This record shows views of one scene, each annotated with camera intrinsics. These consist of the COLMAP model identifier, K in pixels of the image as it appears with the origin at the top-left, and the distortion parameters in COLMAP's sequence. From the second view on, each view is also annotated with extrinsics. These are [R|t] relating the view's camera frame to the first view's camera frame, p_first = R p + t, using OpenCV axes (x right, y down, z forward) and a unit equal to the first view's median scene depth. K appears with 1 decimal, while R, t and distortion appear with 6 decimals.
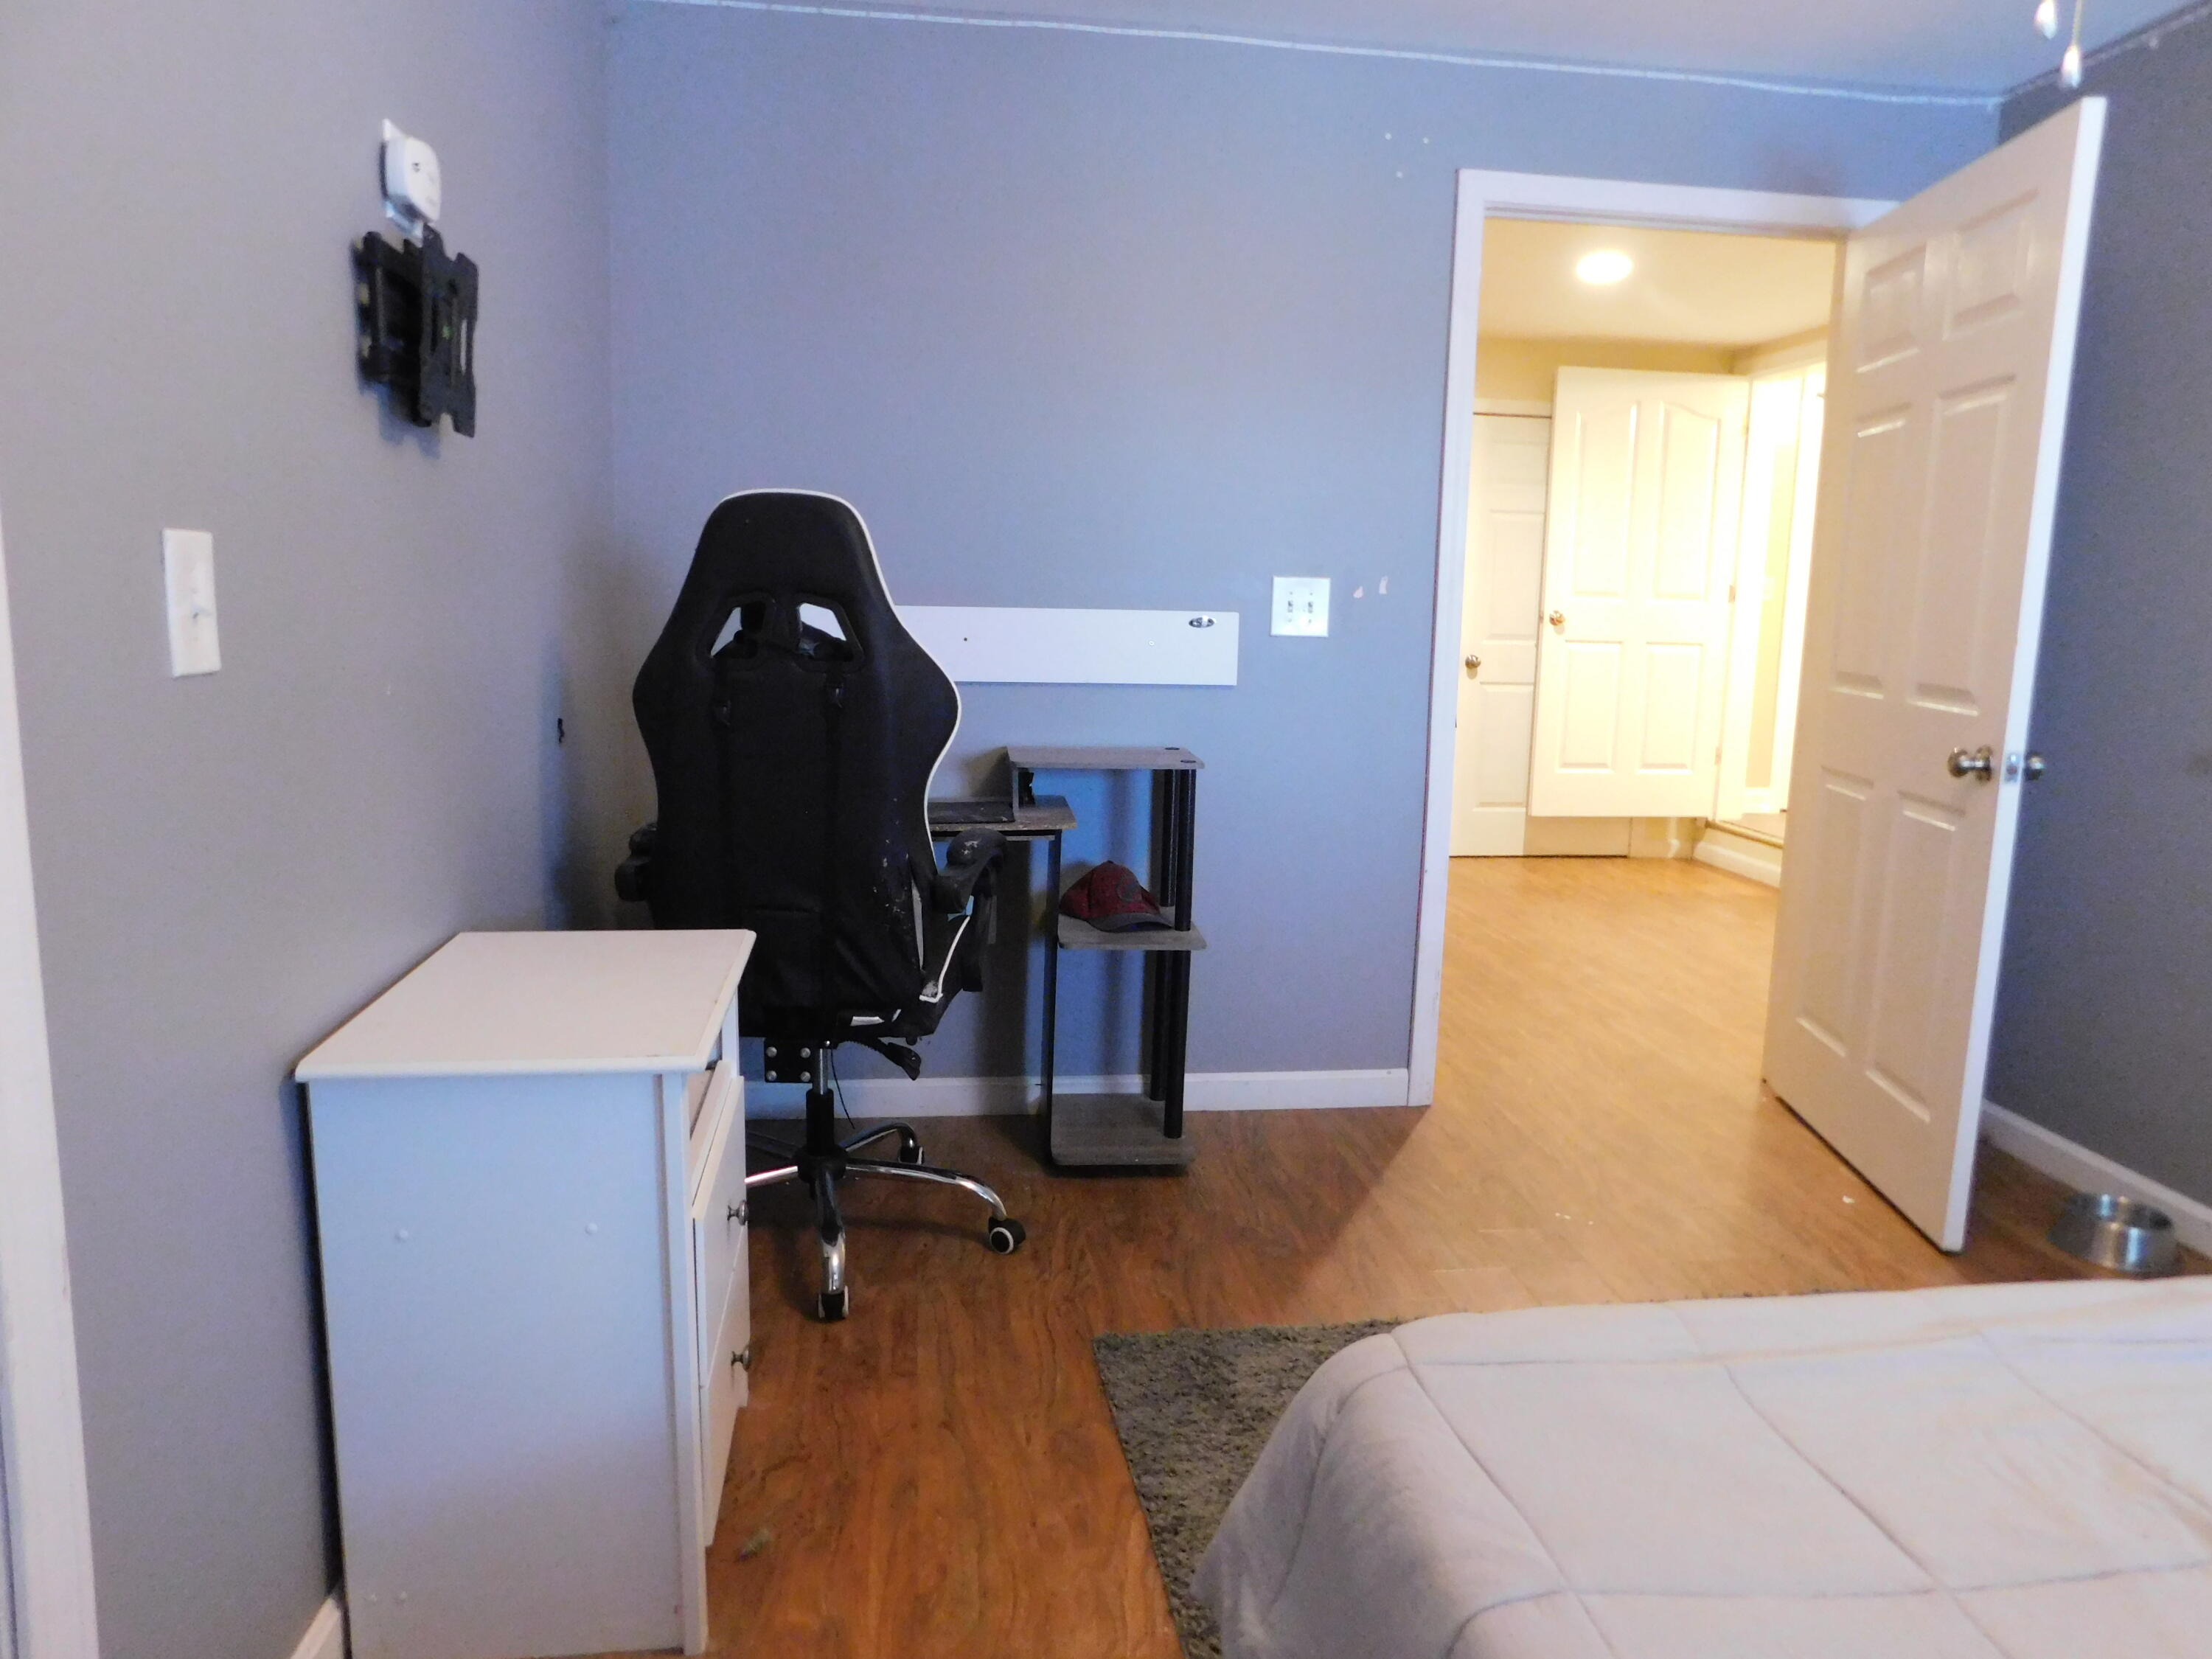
lens RADIAL K [[1468.1, 0, 1105.9], [0, 1468.1, 831.3], [0, 0, 1]] dist [-0.066651, 0.047633]
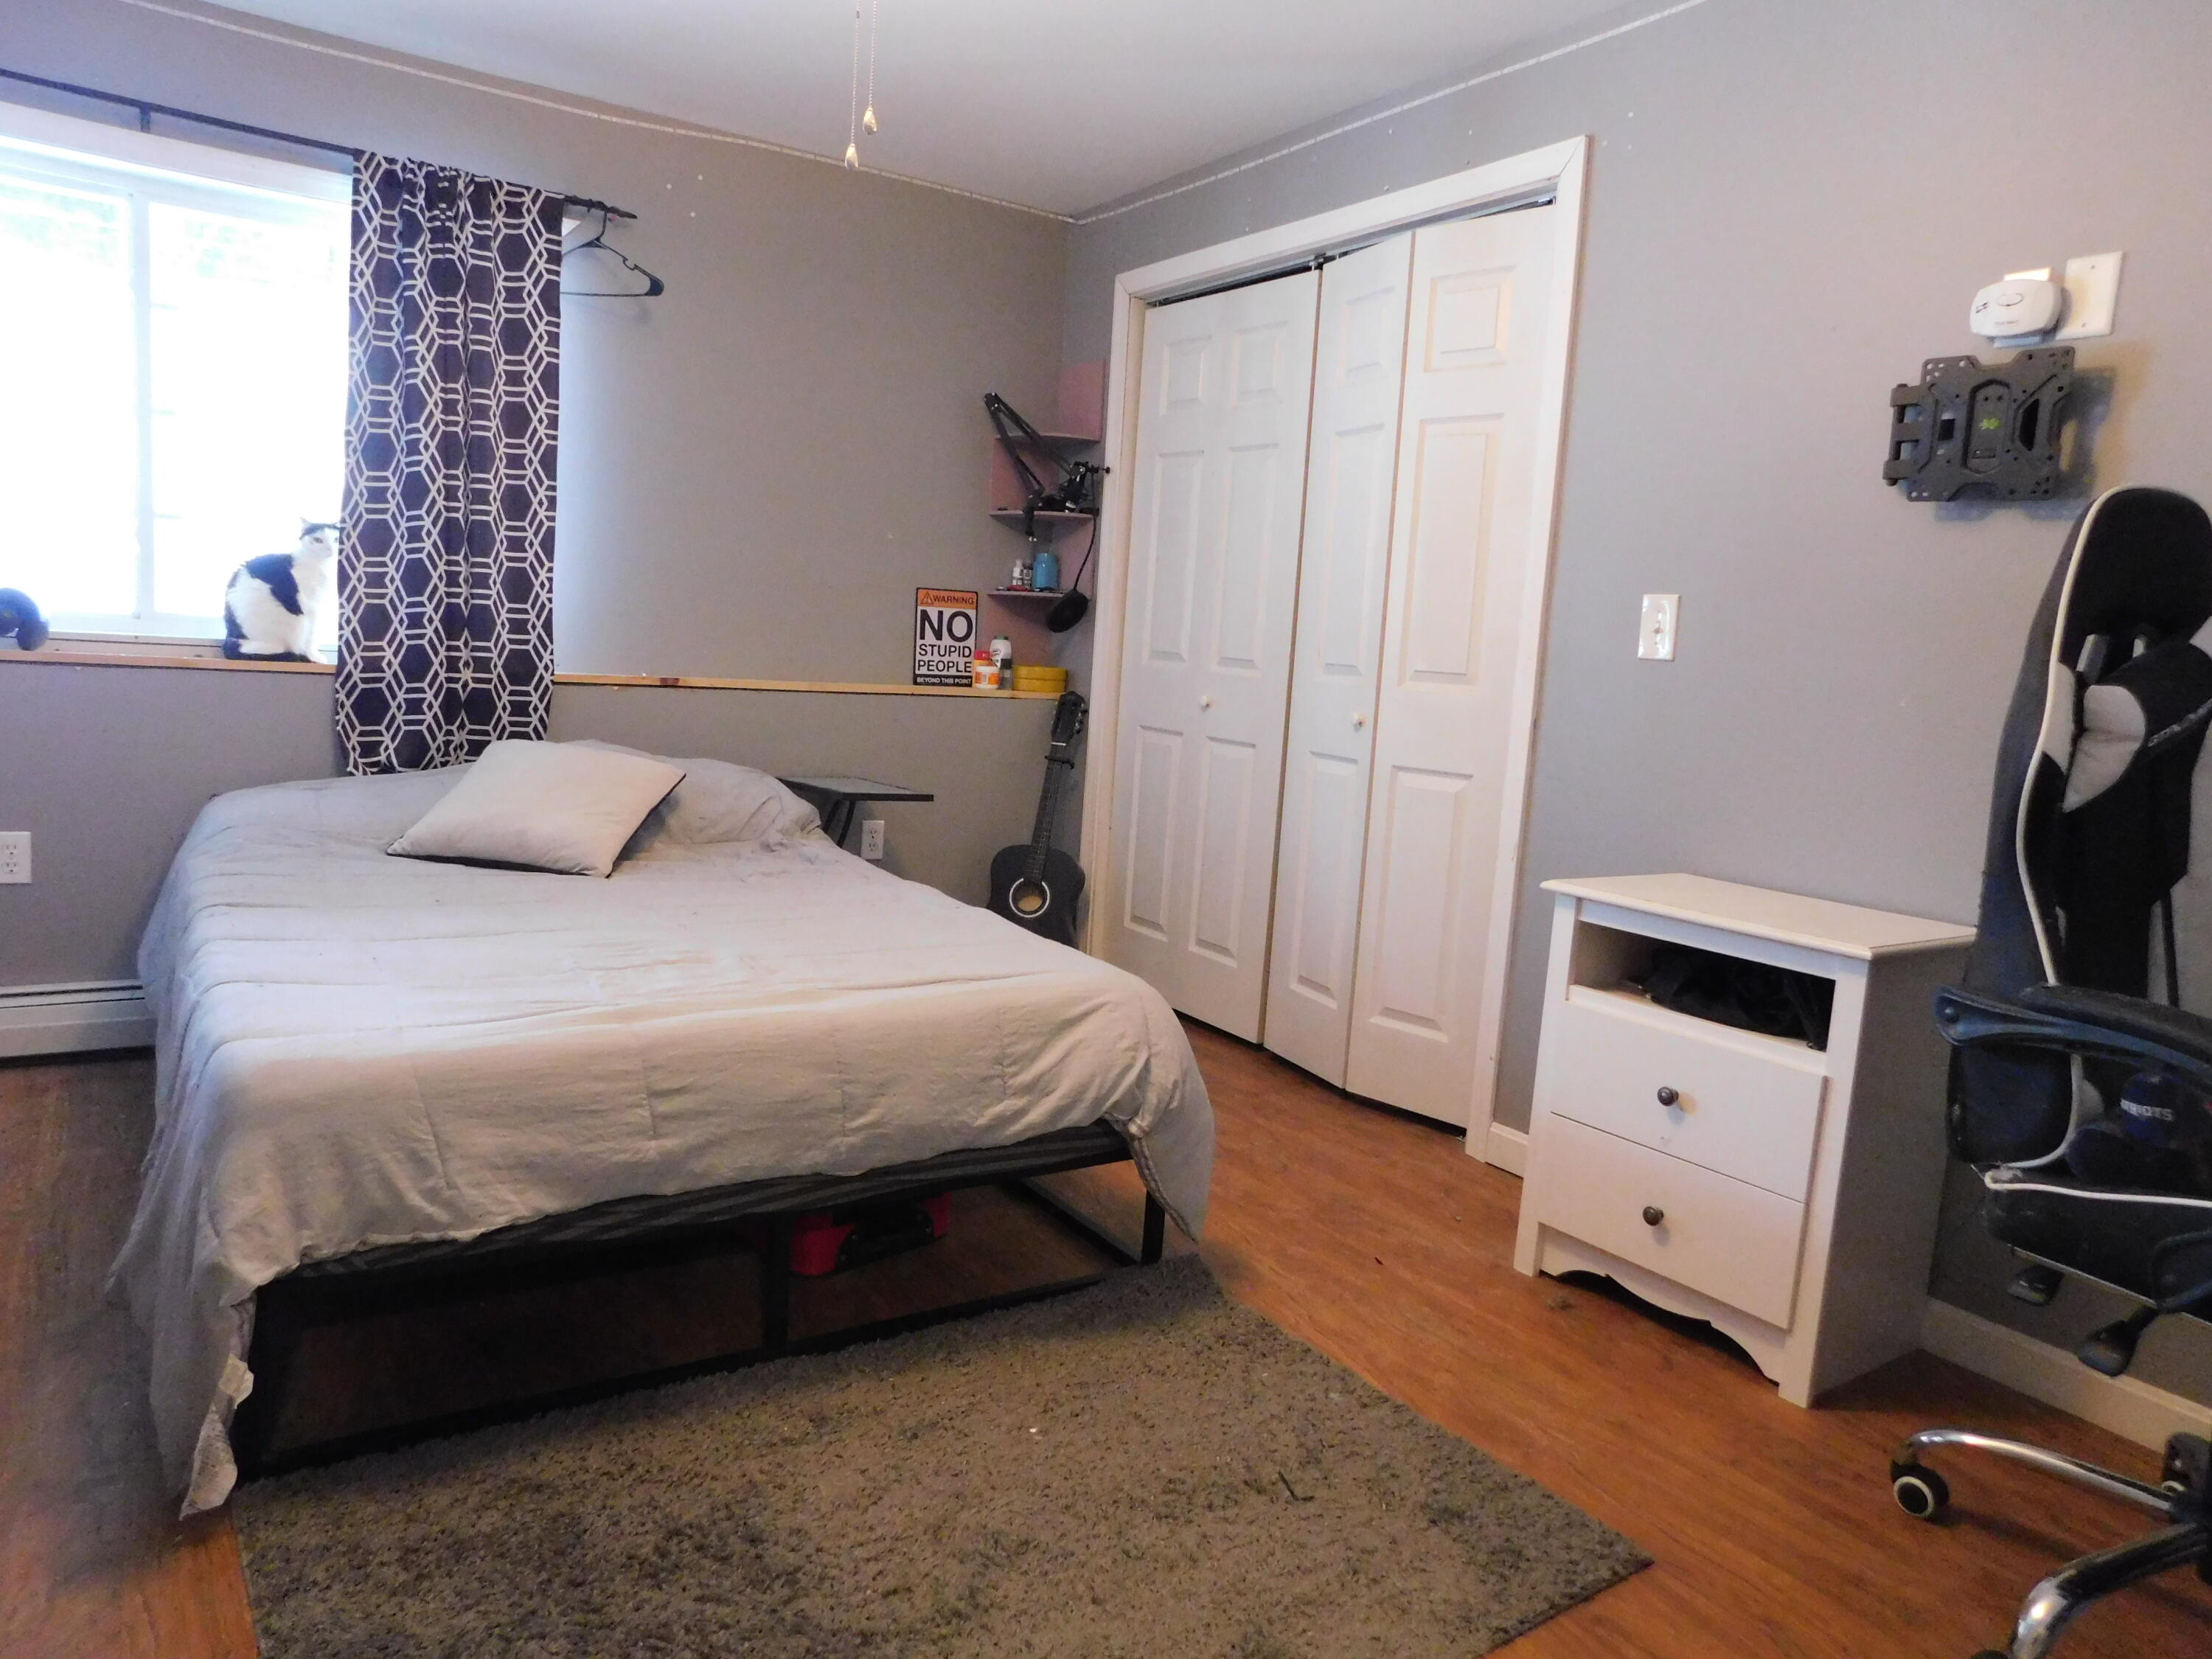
lens RADIAL K [[1468.1, 0, 1100.0], [0, 1468.1, 818.7], [0, 0, 1]] dist [-0.066651, 0.047633]
pose [[-0.896816, -0.036205, -0.440920, 0.708353], [-0.159345, 0.956189, 0.245586, -0.187641], [0.412712, 0.290503, -0.863294, 1.694707]]
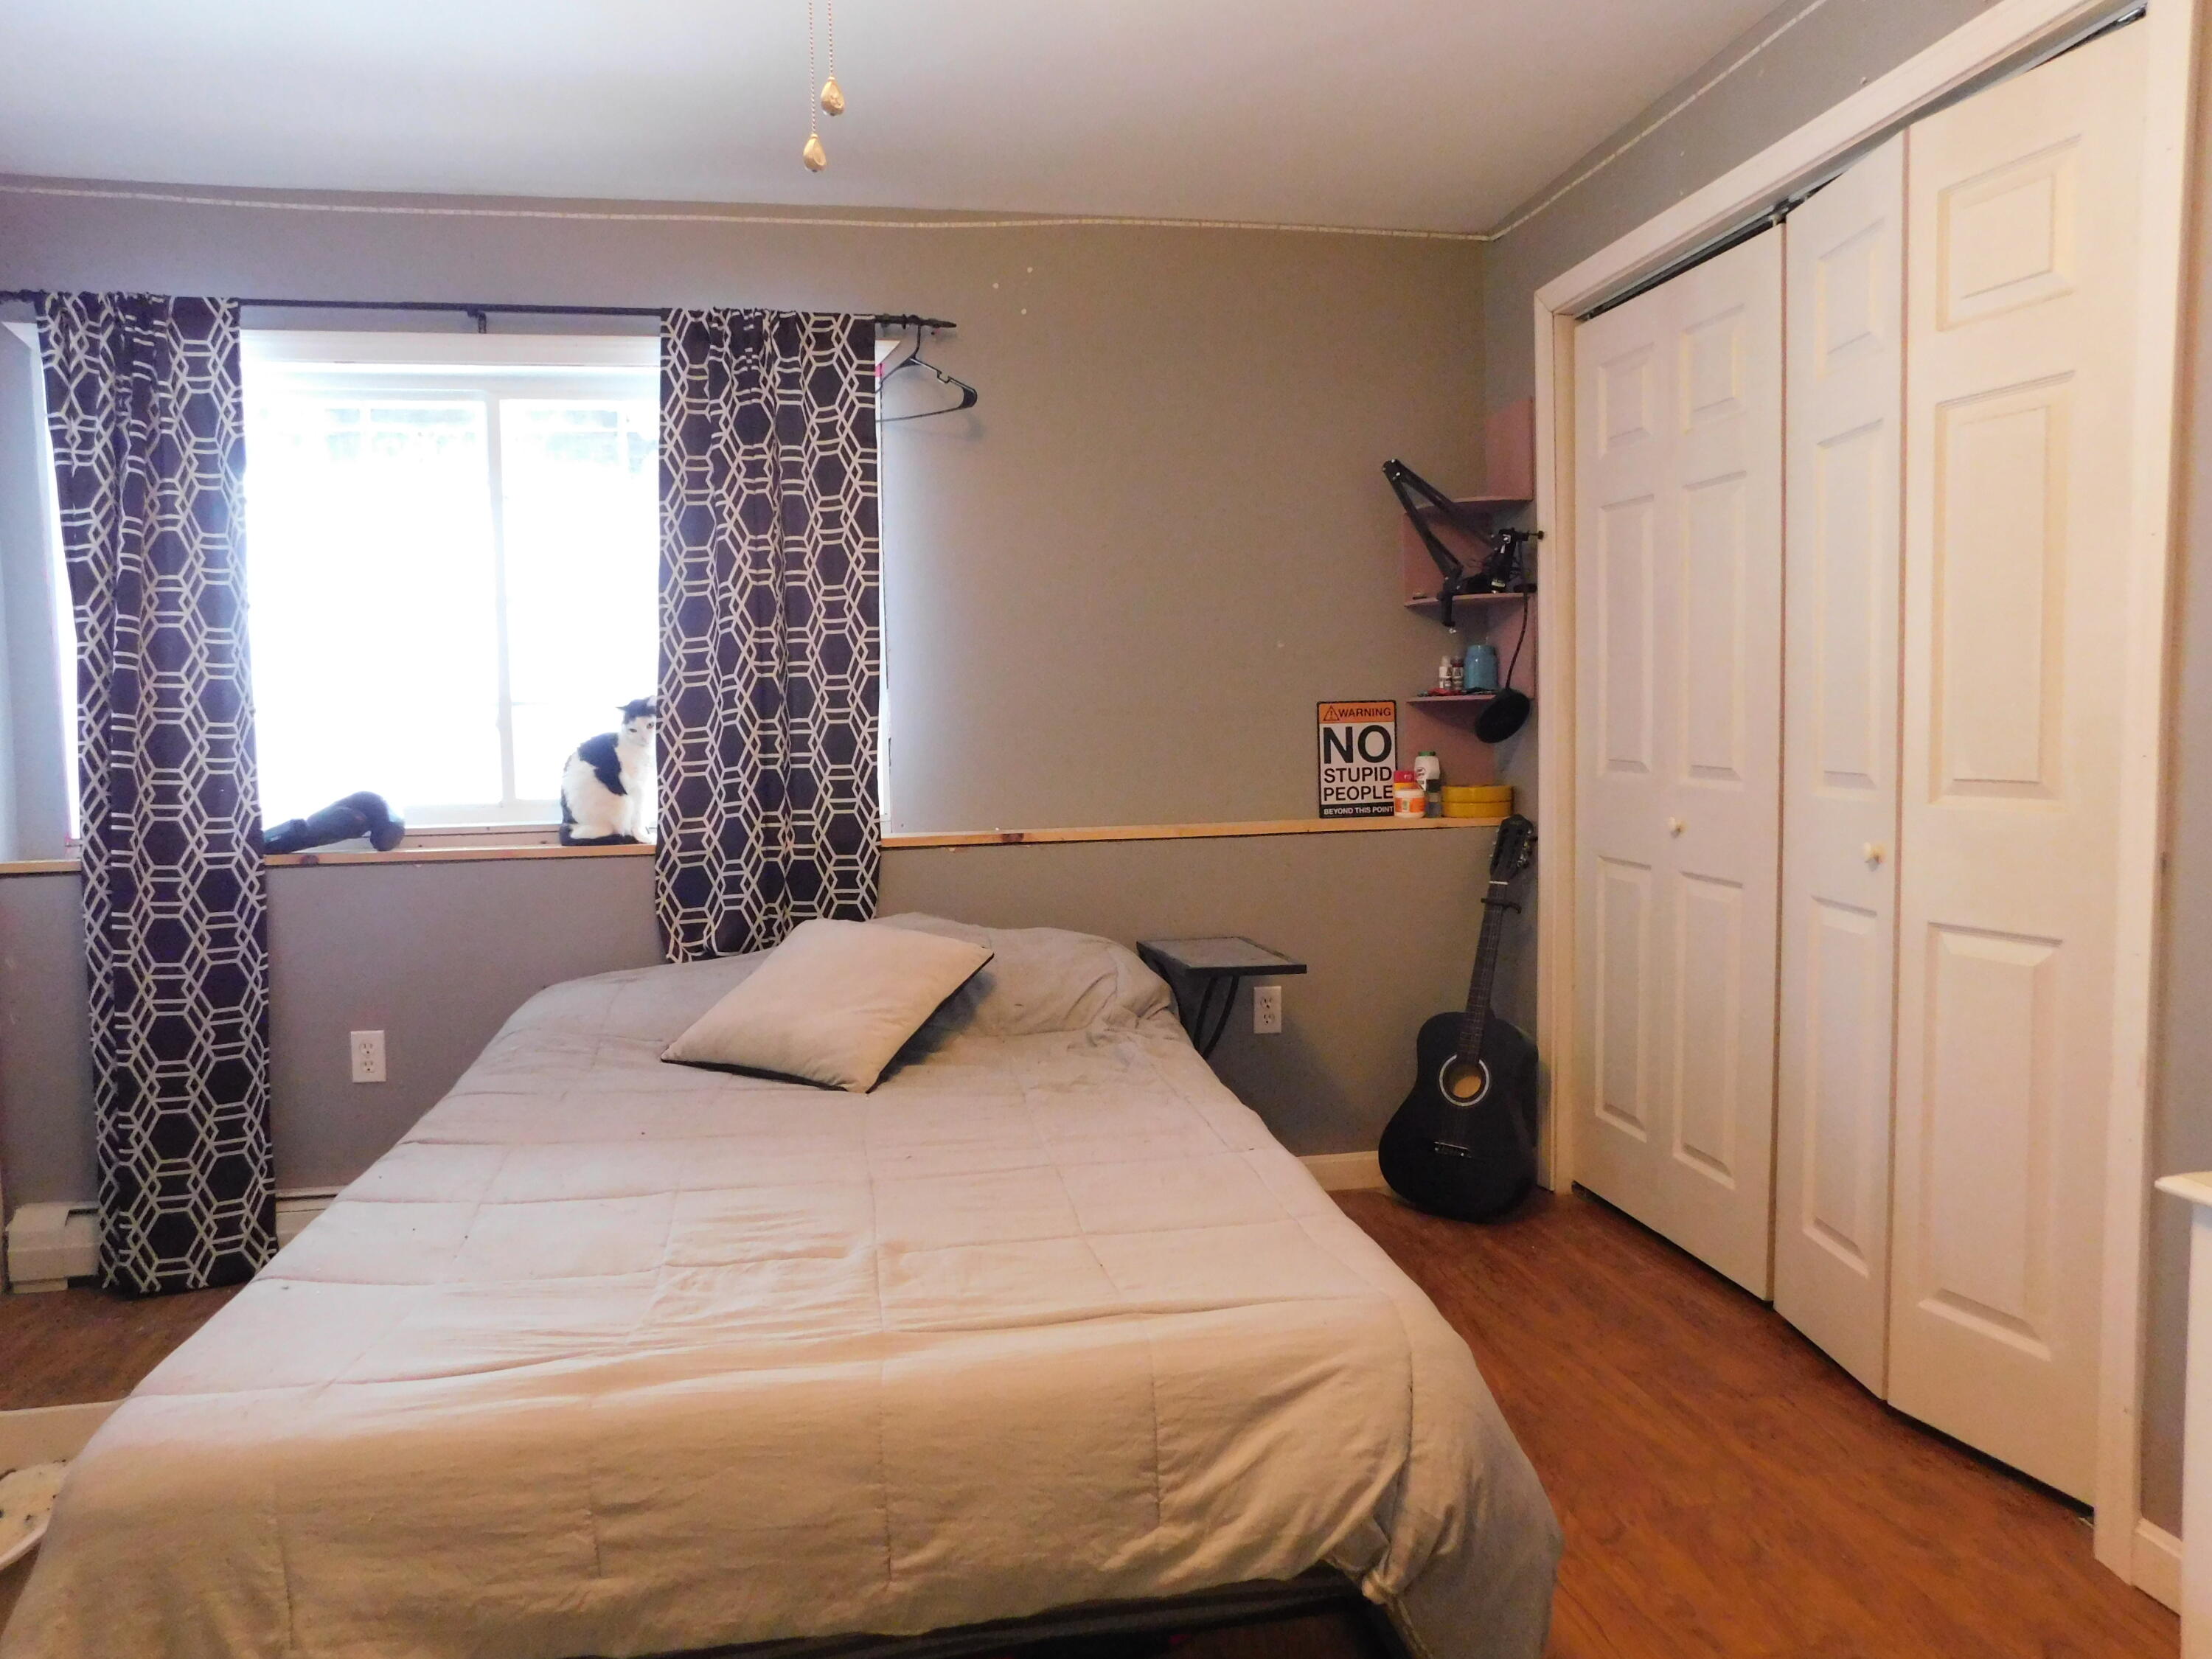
lens RADIAL K [[1468.1, 0, 1096.5], [0, 1468.1, 824.2], [0, 0, 1]] dist [-0.066651, 0.047633]
pose [[-0.999046, -0.007948, -0.042935, 0.370163], [-0.017466, 0.973944, 0.226113, -0.196959], [0.040019, 0.226648, -0.973154, 1.409456]]
